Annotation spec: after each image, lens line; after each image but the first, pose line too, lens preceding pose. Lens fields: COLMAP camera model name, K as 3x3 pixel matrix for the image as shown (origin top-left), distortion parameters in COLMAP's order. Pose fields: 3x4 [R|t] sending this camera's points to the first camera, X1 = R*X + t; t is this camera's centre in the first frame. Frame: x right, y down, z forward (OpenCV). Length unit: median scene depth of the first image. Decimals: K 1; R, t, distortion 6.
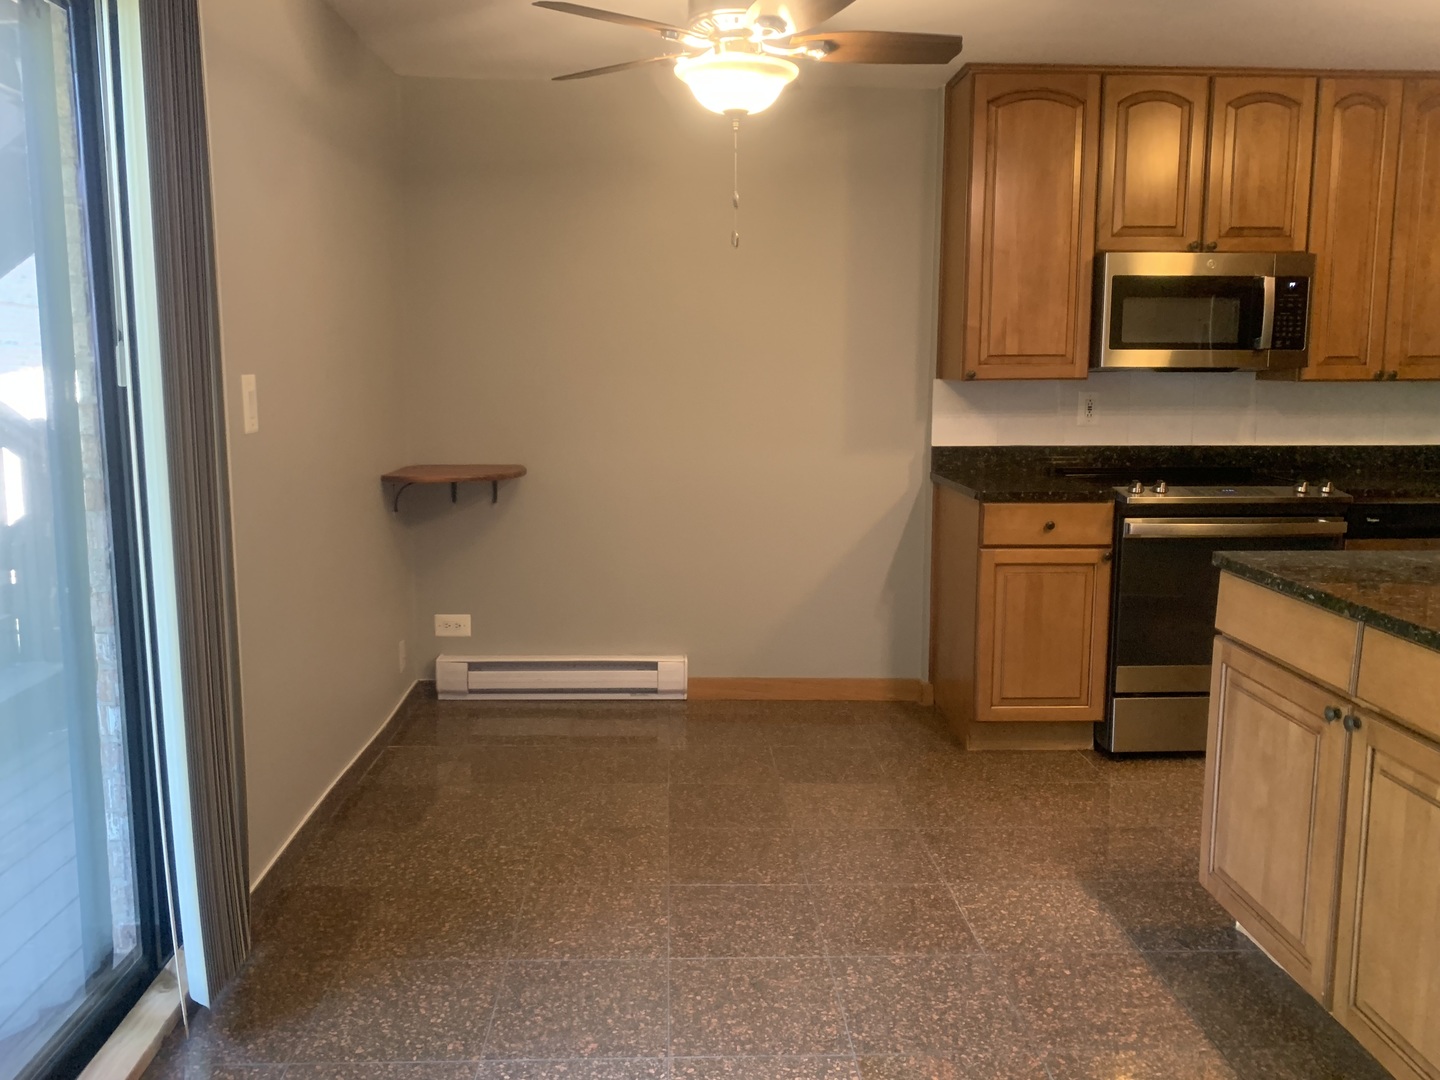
lens RADIAL K [[1115.8, 0, 720.6], [0, 1115.8, 510.3], [0, 0, 1]] dist [0.002806, -0.003650]
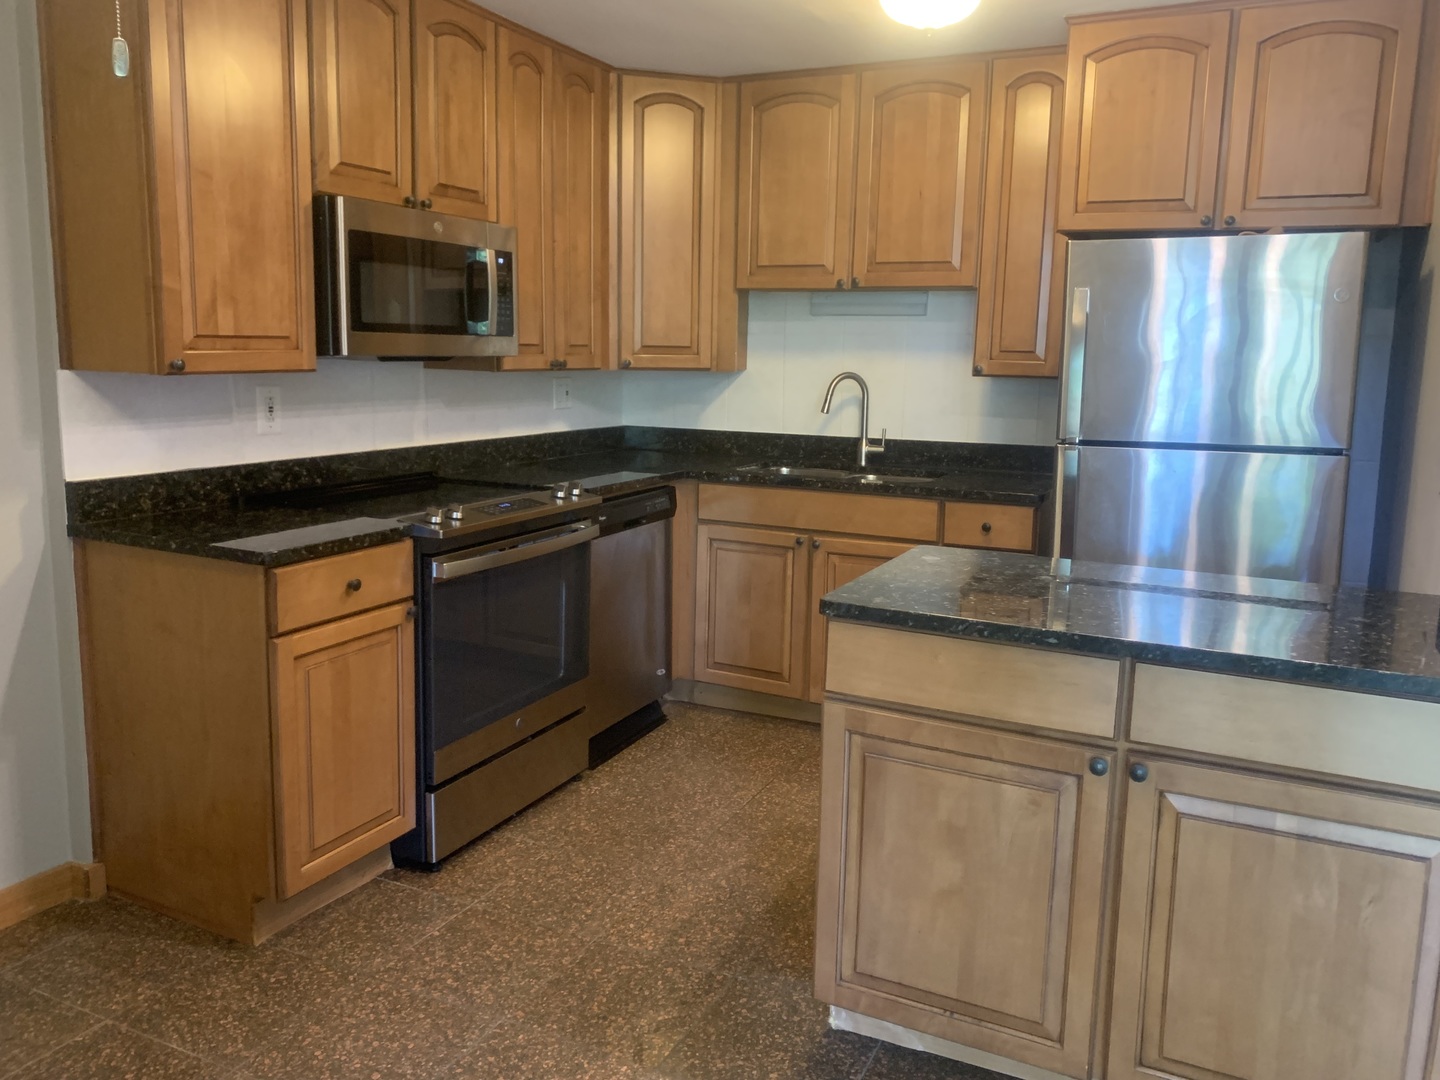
lens RADIAL K [[1115.8, 0, 720.6], [0, 1115.8, 510.3], [0, 0, 1]] dist [0.002806, -0.003650]
pose [[0.470379, -0.117599, 0.874593, -0.189129], [0.091652, 0.992231, 0.084124, -0.066487], [-0.877692, 0.040588, 0.477503, 0.441475]]
